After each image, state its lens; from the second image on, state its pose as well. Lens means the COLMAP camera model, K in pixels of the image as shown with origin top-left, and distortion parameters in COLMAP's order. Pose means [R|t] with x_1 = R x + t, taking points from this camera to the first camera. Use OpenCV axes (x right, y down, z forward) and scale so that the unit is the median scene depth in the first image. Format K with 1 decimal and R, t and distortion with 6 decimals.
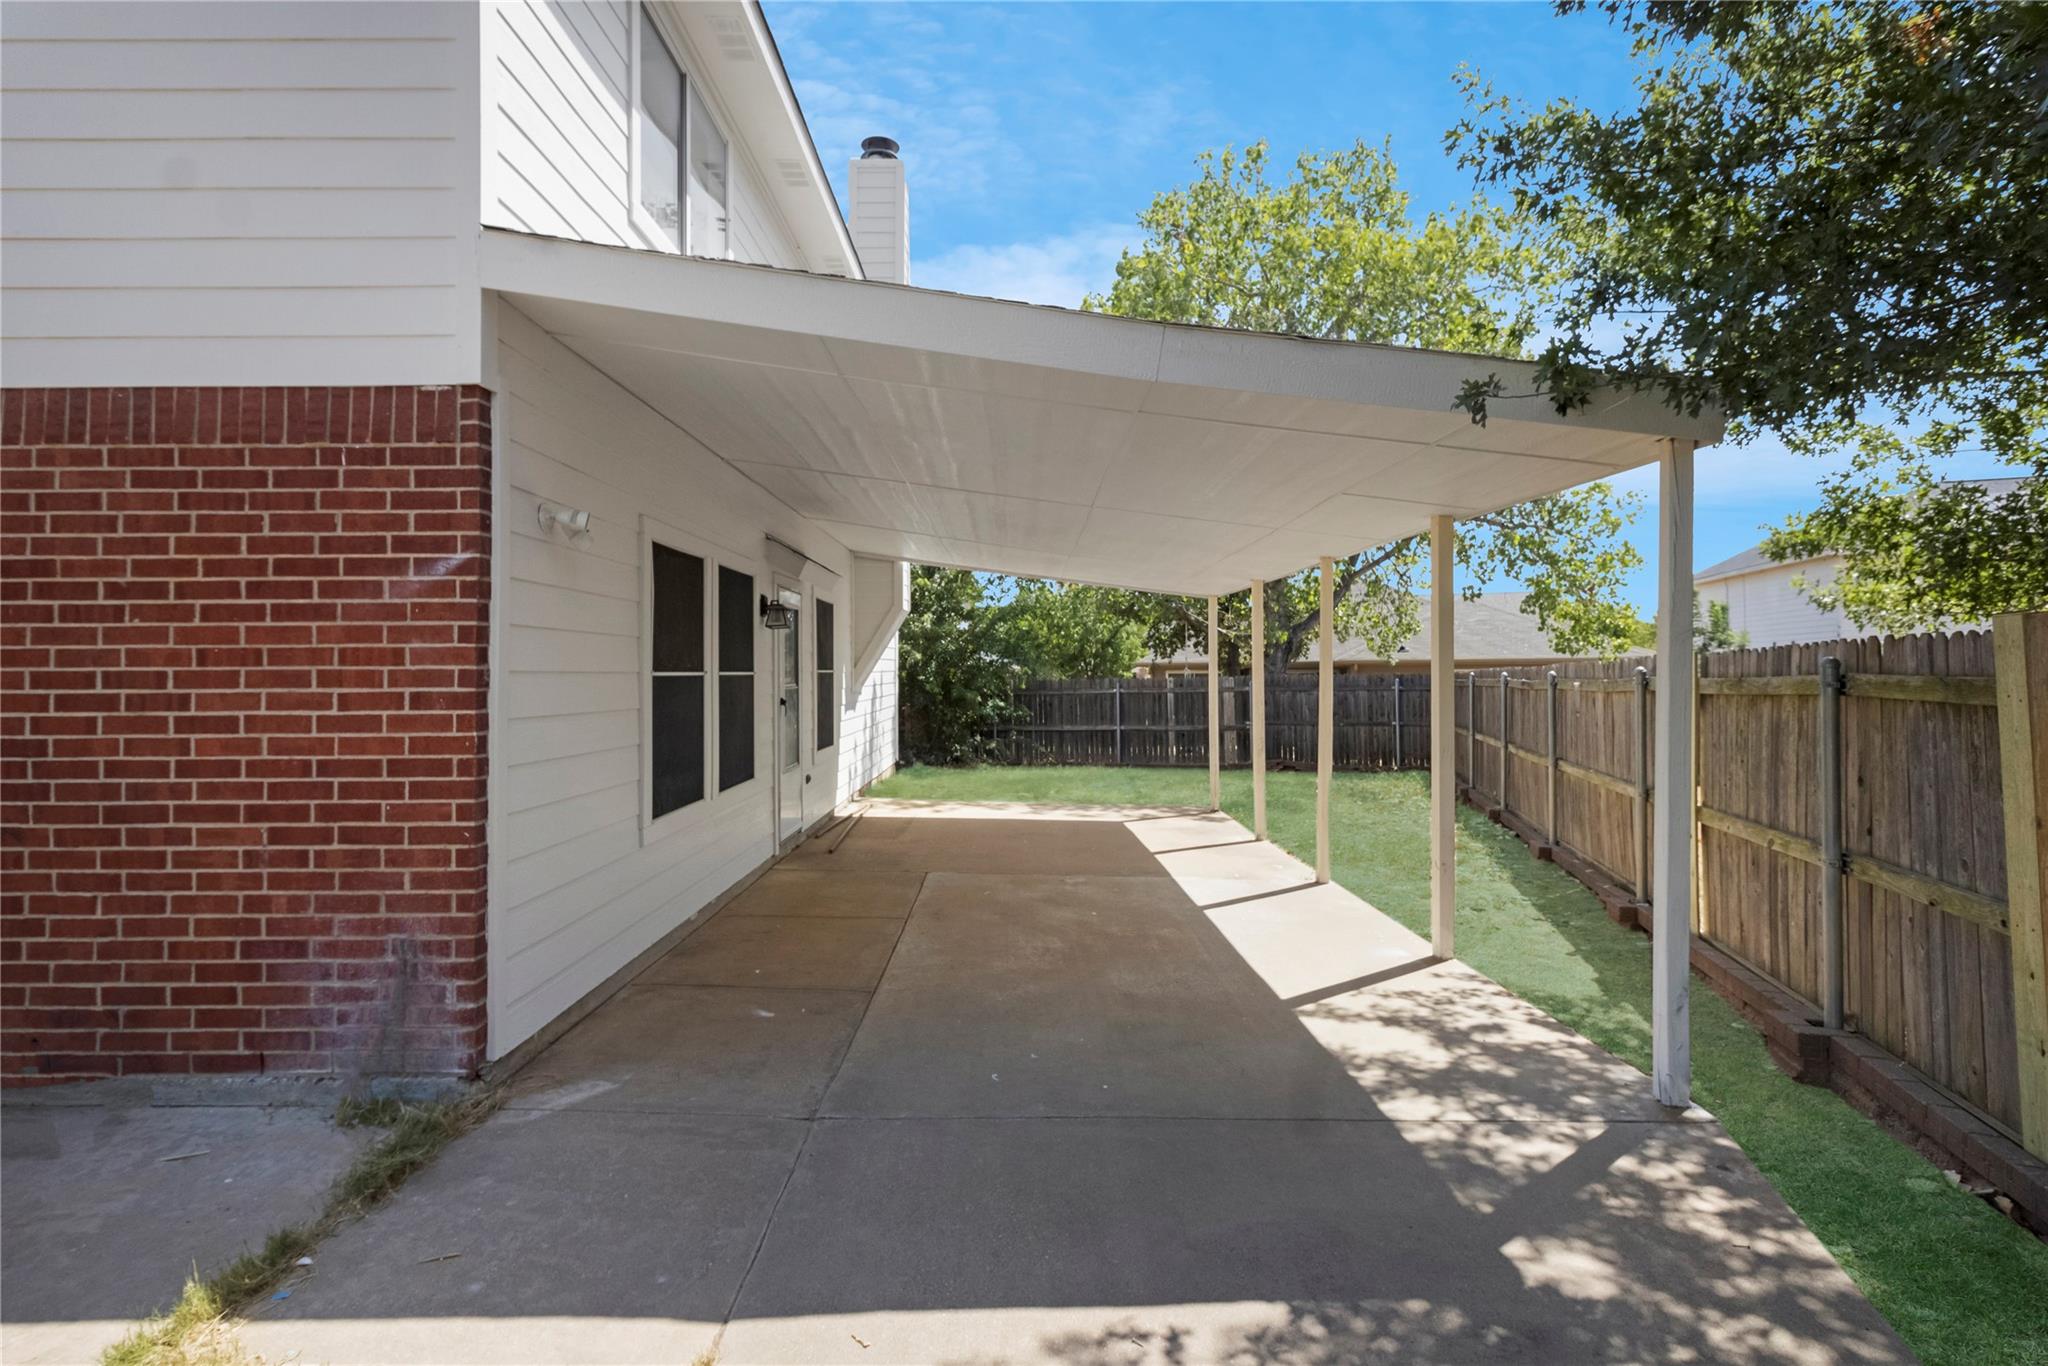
lens RADIAL K [[970.3, 0, 989.5], [0, 970.3, 651.5], [0, 0, 1]] dist [0.014508, 0.001099]
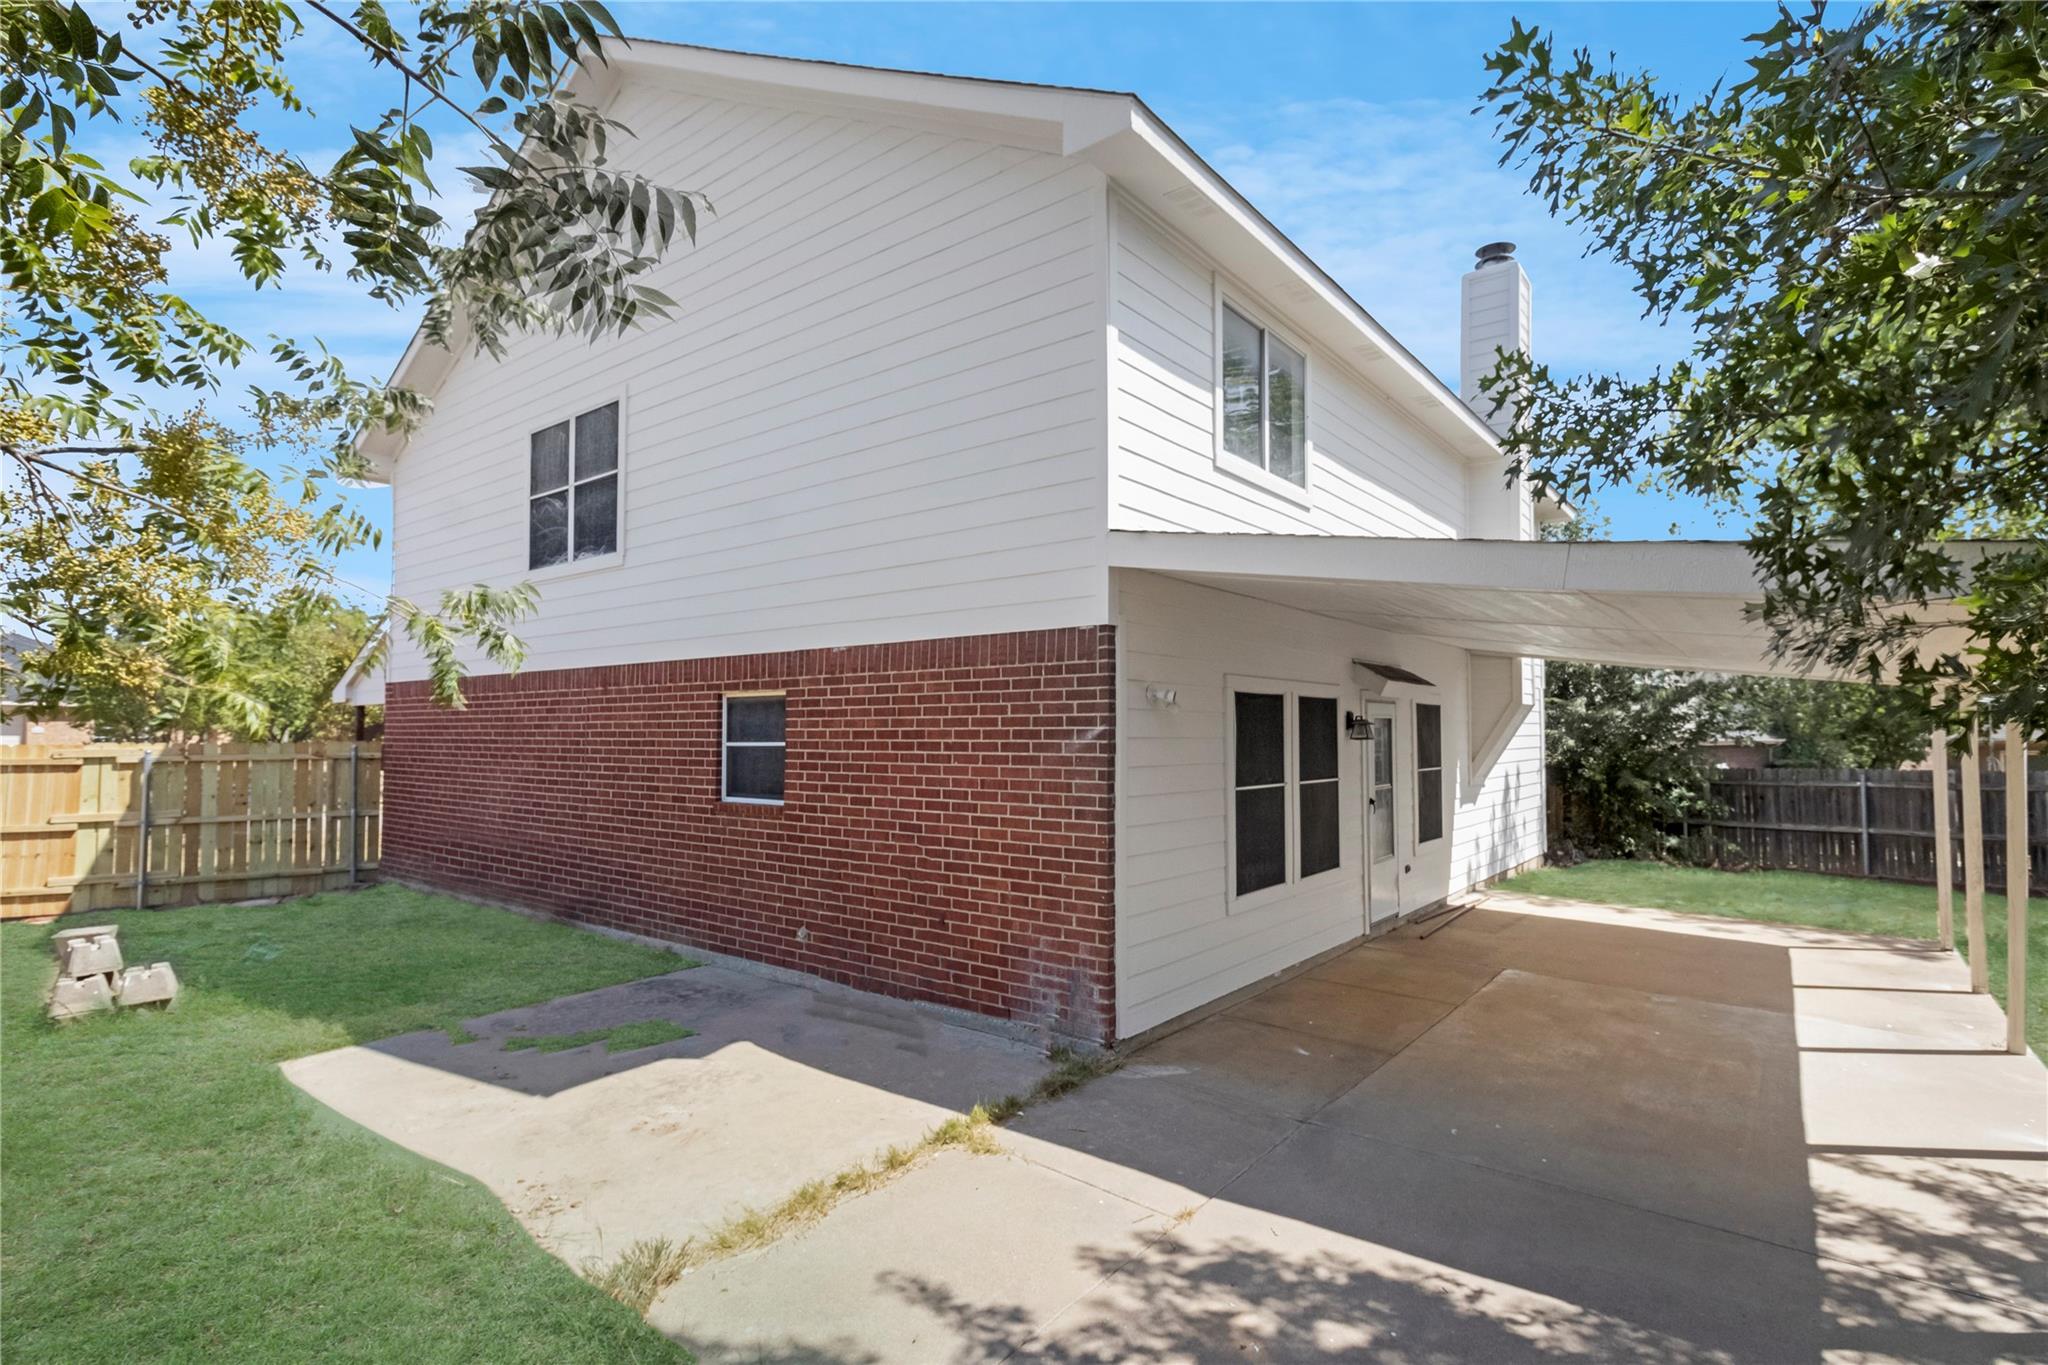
lens RADIAL K [[985.0, 0, 1028.9], [0, 985.0, 647.2], [0, 0, 1]] dist [0.001435, 0.001219]
pose [[0.800246, -0.048026, -0.597746, 0.375678], [0.008791, 0.997620, -0.068386, -0.120691], [0.599607, 0.049471, 0.798764, -0.428012]]
